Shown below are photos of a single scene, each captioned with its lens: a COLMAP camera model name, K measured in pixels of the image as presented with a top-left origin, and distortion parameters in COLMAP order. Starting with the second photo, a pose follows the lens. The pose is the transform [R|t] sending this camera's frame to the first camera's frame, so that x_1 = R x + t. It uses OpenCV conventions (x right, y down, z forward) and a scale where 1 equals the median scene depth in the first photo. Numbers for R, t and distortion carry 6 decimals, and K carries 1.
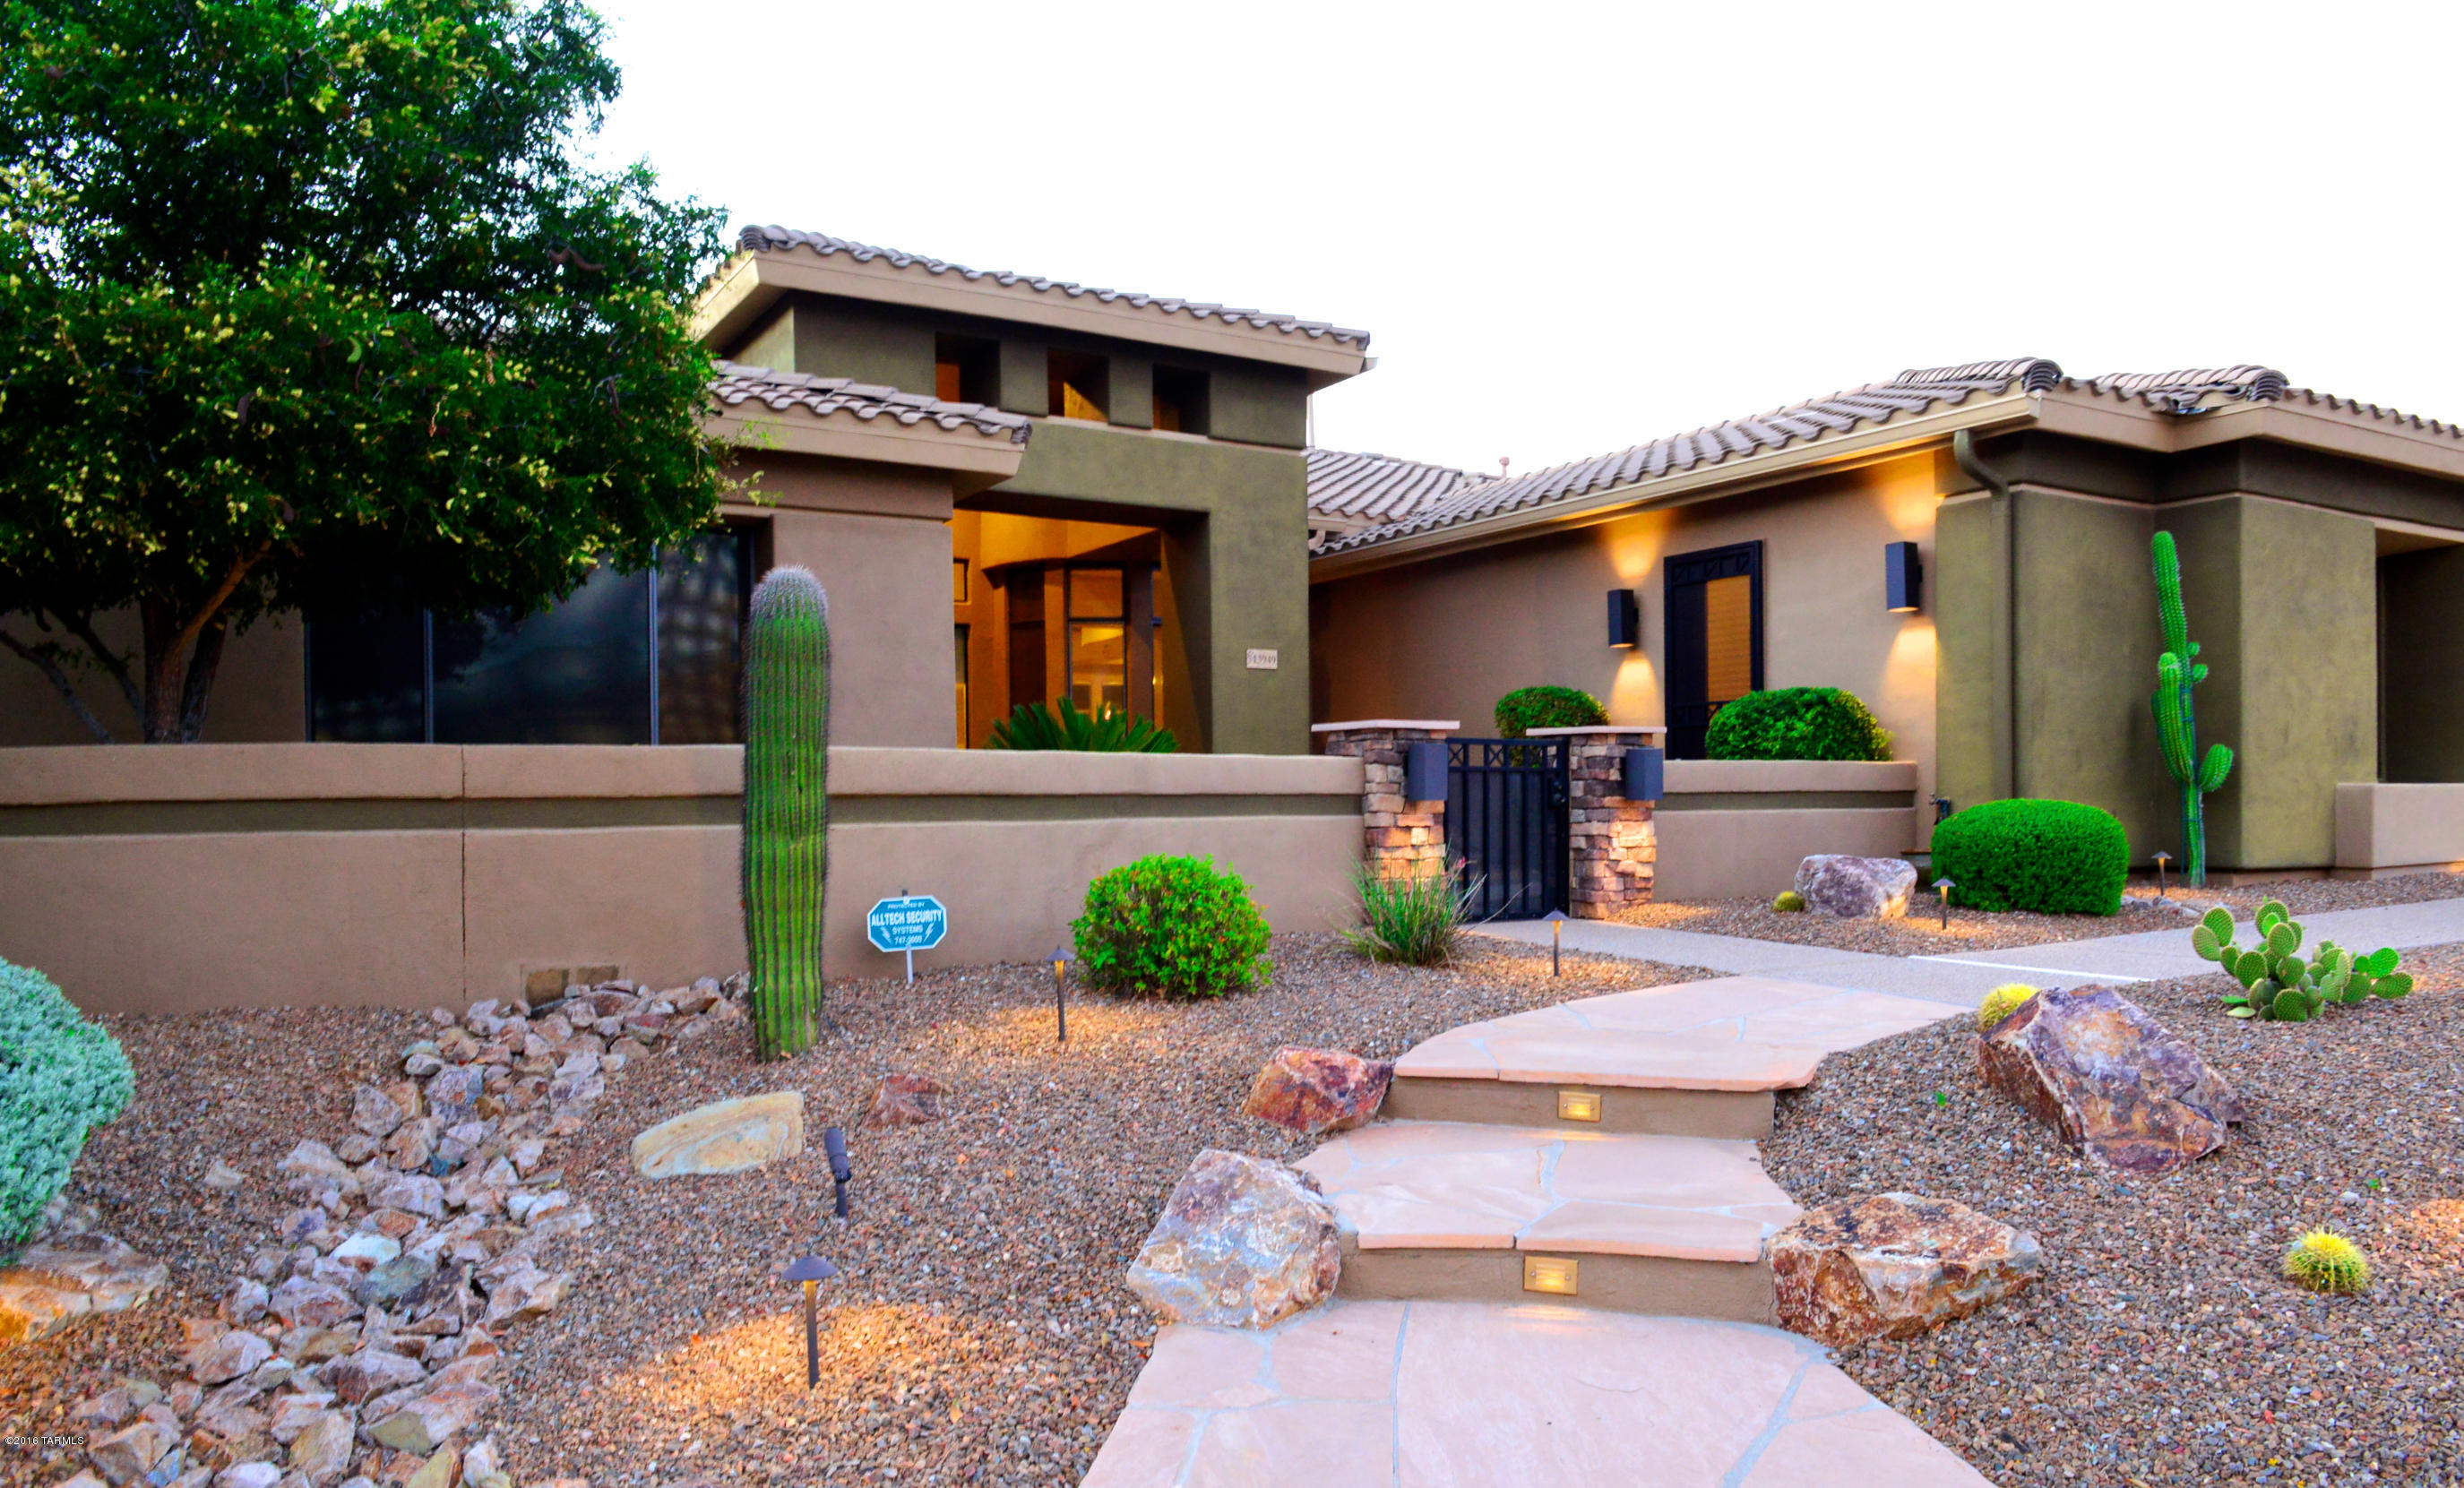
lens RADIAL K [[1688.0, 0, 1244.1], [0, 1688.0, 795.6], [0, 0, 1]] dist [-0.002709, -0.020774]
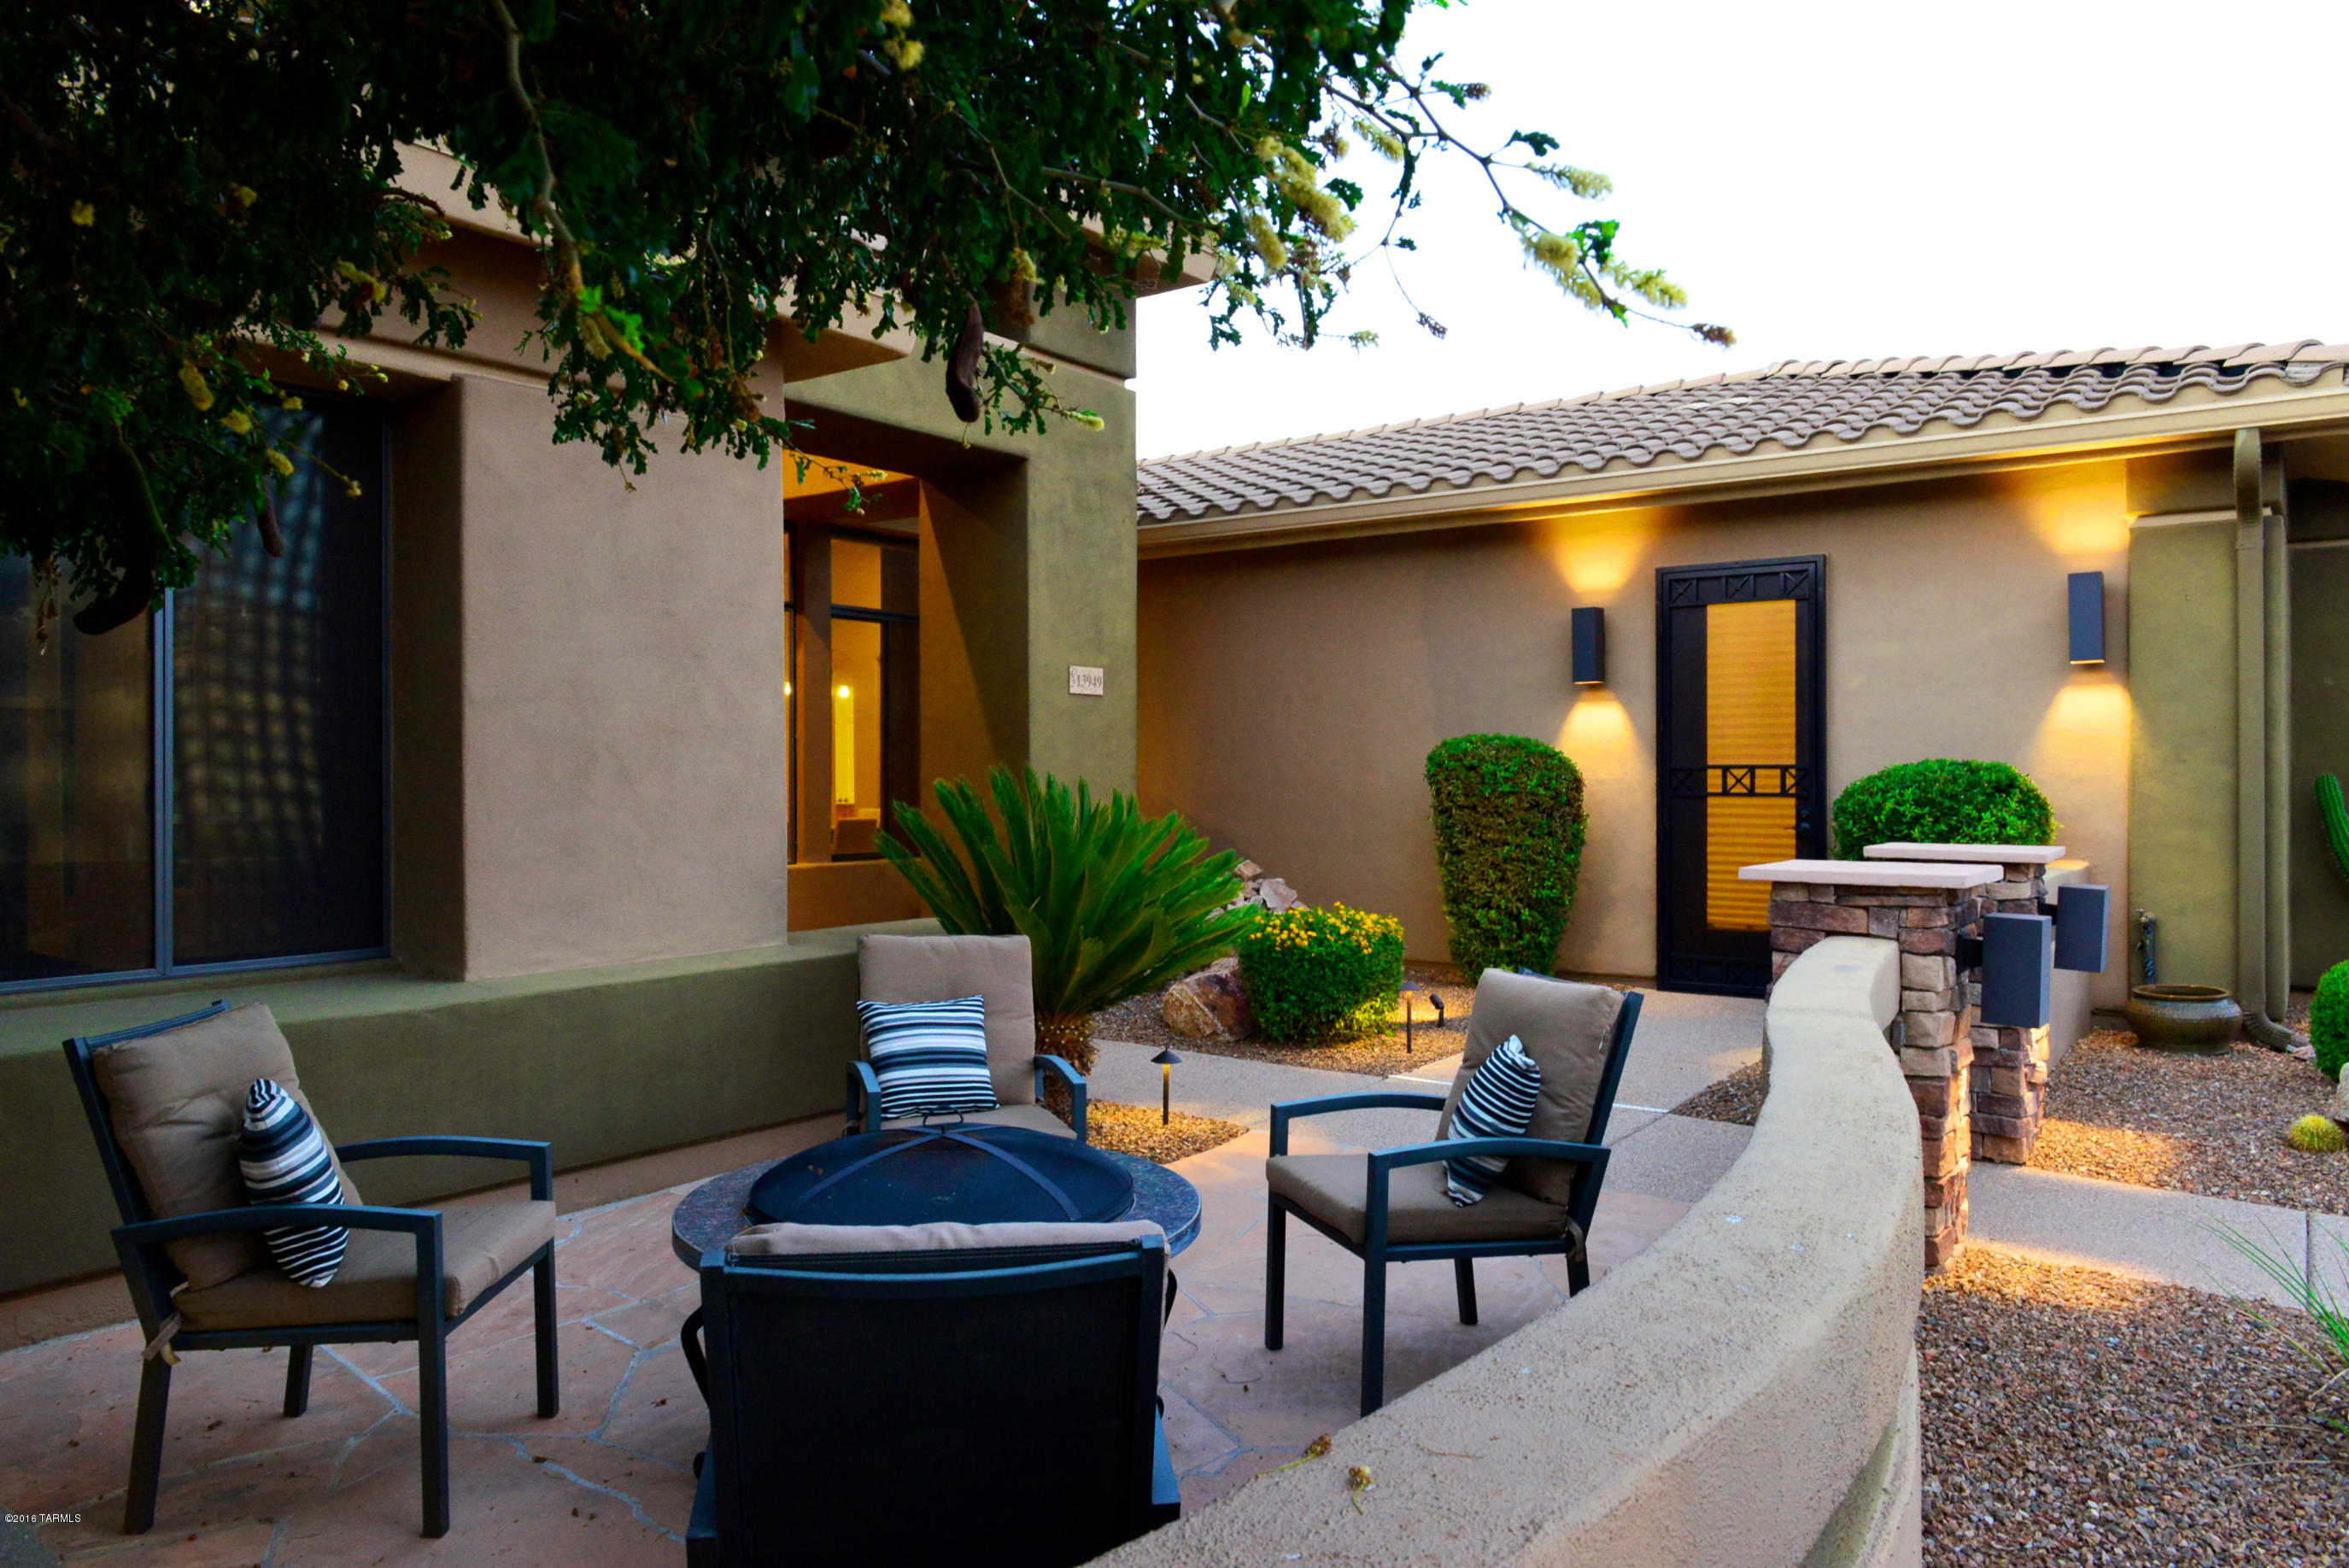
lens RADIAL K [[1601.2, 0, 1186.9], [0, 1601.2, 787.3], [0, 0, 1]] dist [-0.014380, -0.002242]
pose [[0.924092, 0.008620, 0.382072, -0.255913], [-0.012397, 0.999896, 0.007425, -0.056862], [-0.381969, -0.011598, 0.924103, 0.511397]]
